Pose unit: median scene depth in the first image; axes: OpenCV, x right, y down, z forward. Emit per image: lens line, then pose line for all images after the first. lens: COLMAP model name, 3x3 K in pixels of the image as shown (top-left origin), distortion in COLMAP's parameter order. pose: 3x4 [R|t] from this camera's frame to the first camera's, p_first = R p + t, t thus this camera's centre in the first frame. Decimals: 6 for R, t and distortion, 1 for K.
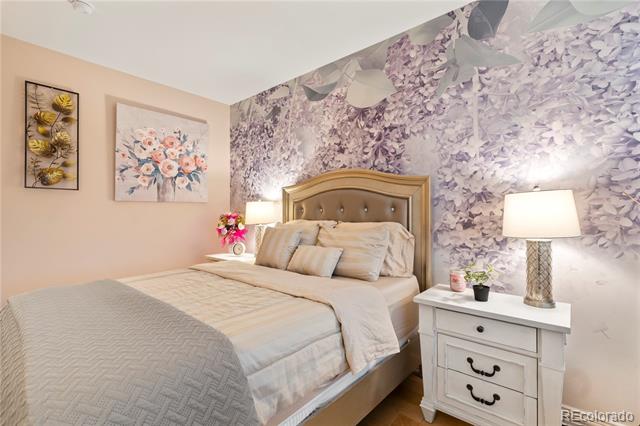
lens RADIAL K [[295.4, 0, 319.6], [0, 295.4, 210.2], [0, 0, 1]] dist [0.004997, -0.002076]
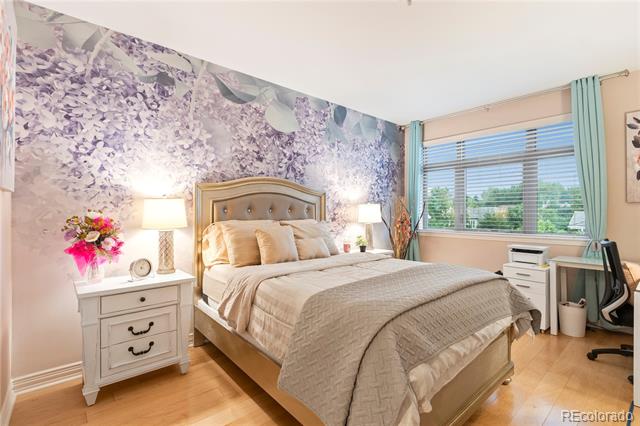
lens RADIAL K [[313.0, 0, 319.2], [0, 313.0, 213.1], [0, 0, 1]] dist [0.008401, 0.001045]
pose [[0.124996, 0.007161, 0.992131, -1.052644], [0.003254, 0.999966, -0.007627, 0.017507], [-0.992152, 0.004182, 0.124969, 0.592727]]
